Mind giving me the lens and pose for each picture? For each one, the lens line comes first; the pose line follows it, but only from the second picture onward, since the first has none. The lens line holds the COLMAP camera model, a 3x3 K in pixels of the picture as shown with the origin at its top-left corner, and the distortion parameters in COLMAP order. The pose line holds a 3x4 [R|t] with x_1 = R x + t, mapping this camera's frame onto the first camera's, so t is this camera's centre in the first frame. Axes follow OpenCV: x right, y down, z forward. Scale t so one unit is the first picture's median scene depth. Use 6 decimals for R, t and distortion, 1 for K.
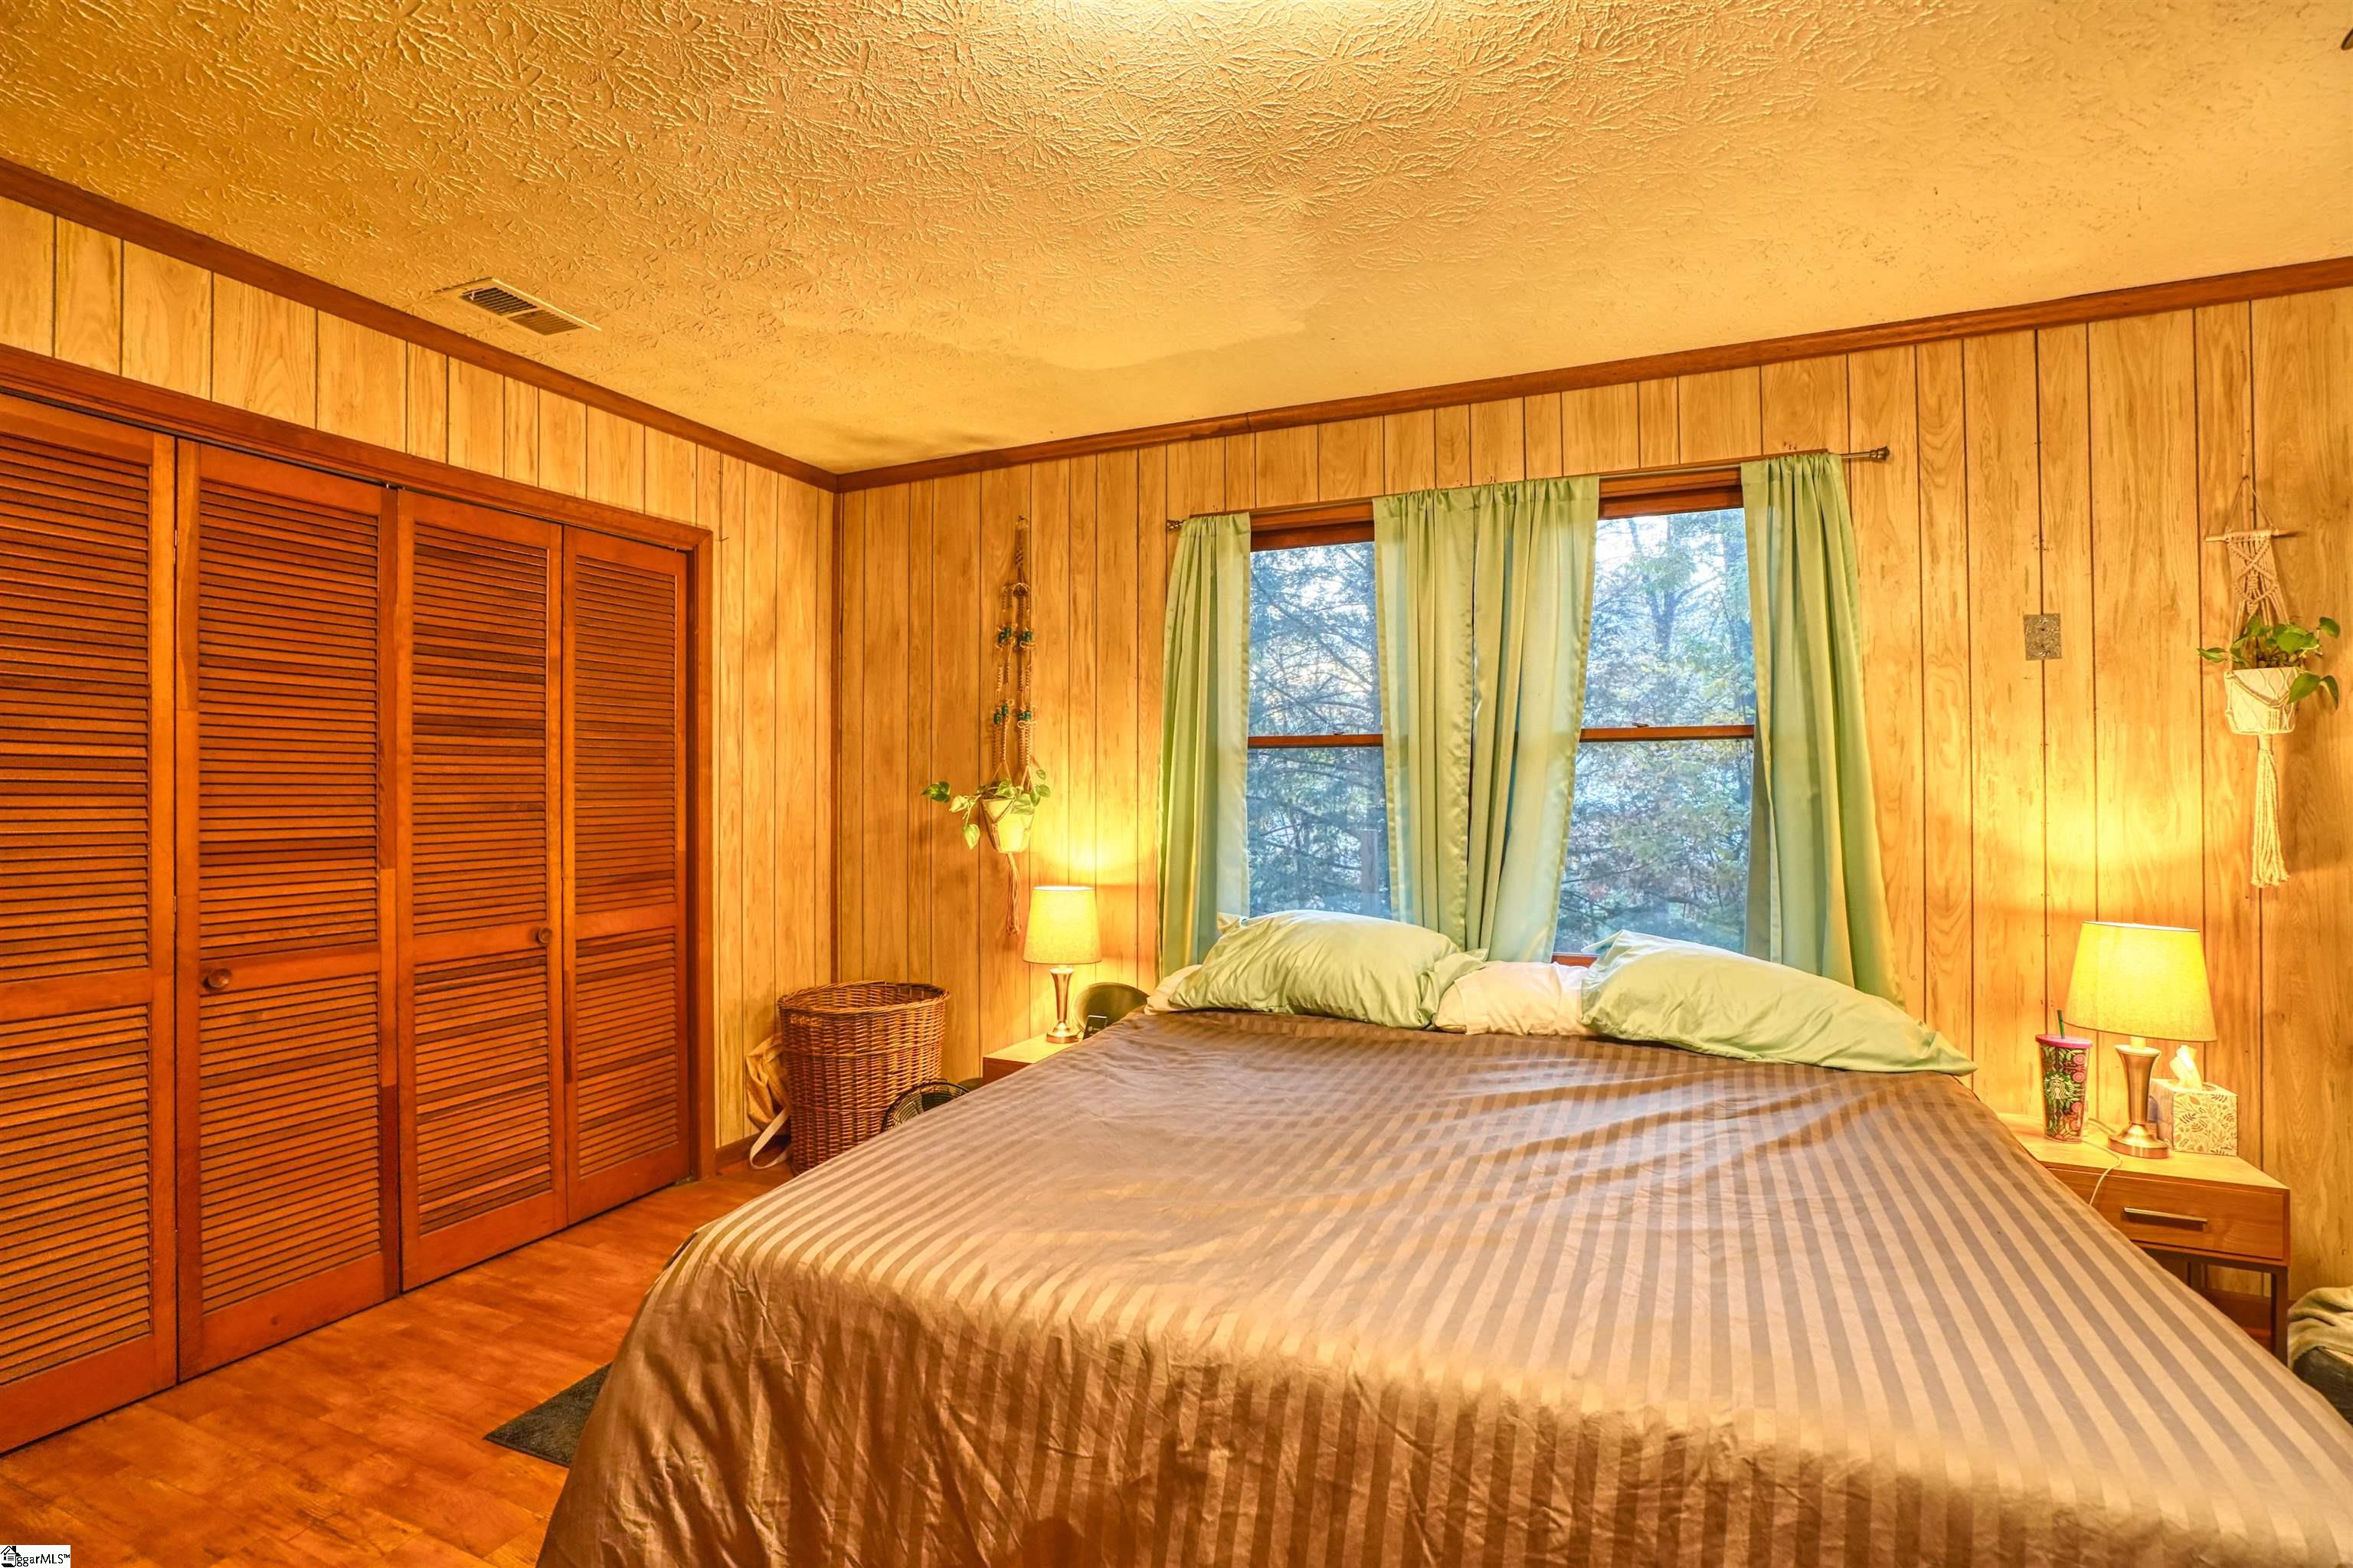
lens RADIAL K [[1086.6, 0, 1196.2], [0, 1086.6, 783.5], [0, 0, 1]] dist [-0.043499, 0.014457]
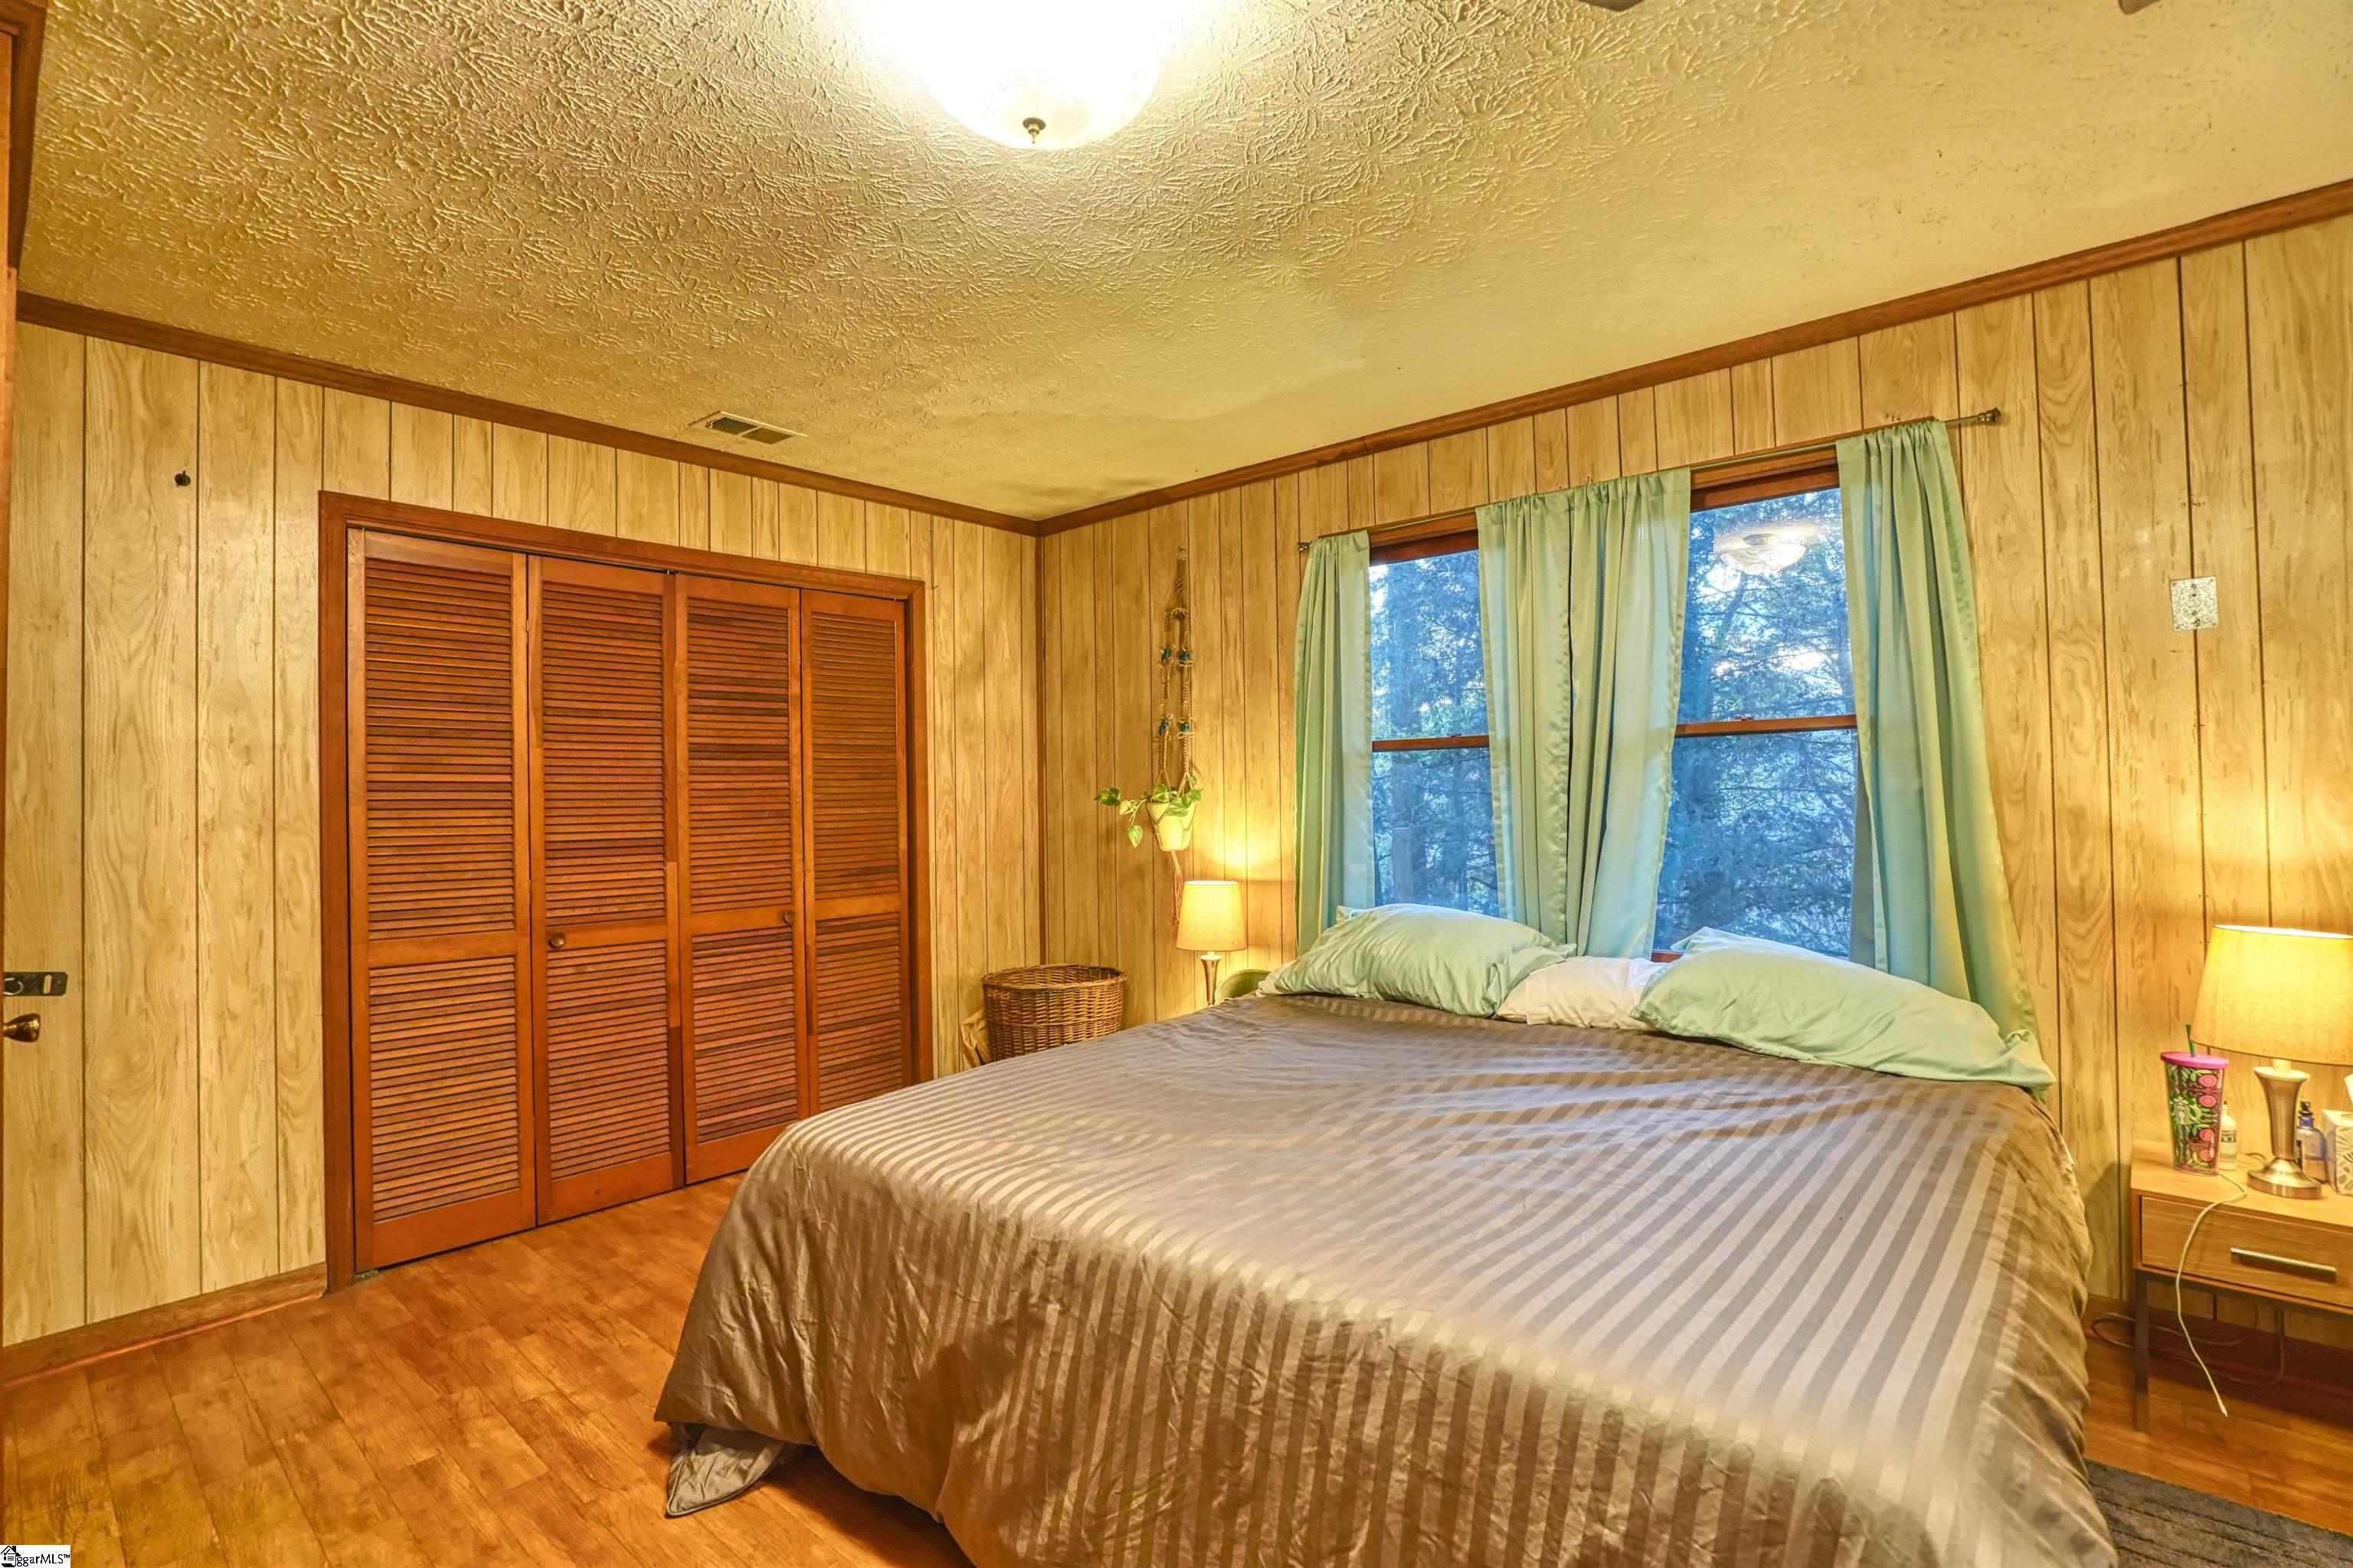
lens RADIAL K [[1086.6, 0, 1181.1], [0, 1086.6, 778.8], [0, 0, 1]] dist [-0.043499, 0.014457]
pose [[0.954065, -0.019797, -0.298946, 0.257287], [0.018095, 0.999800, -0.008460, -0.000543], [0.299054, 0.002662, 0.954232, -0.090593]]
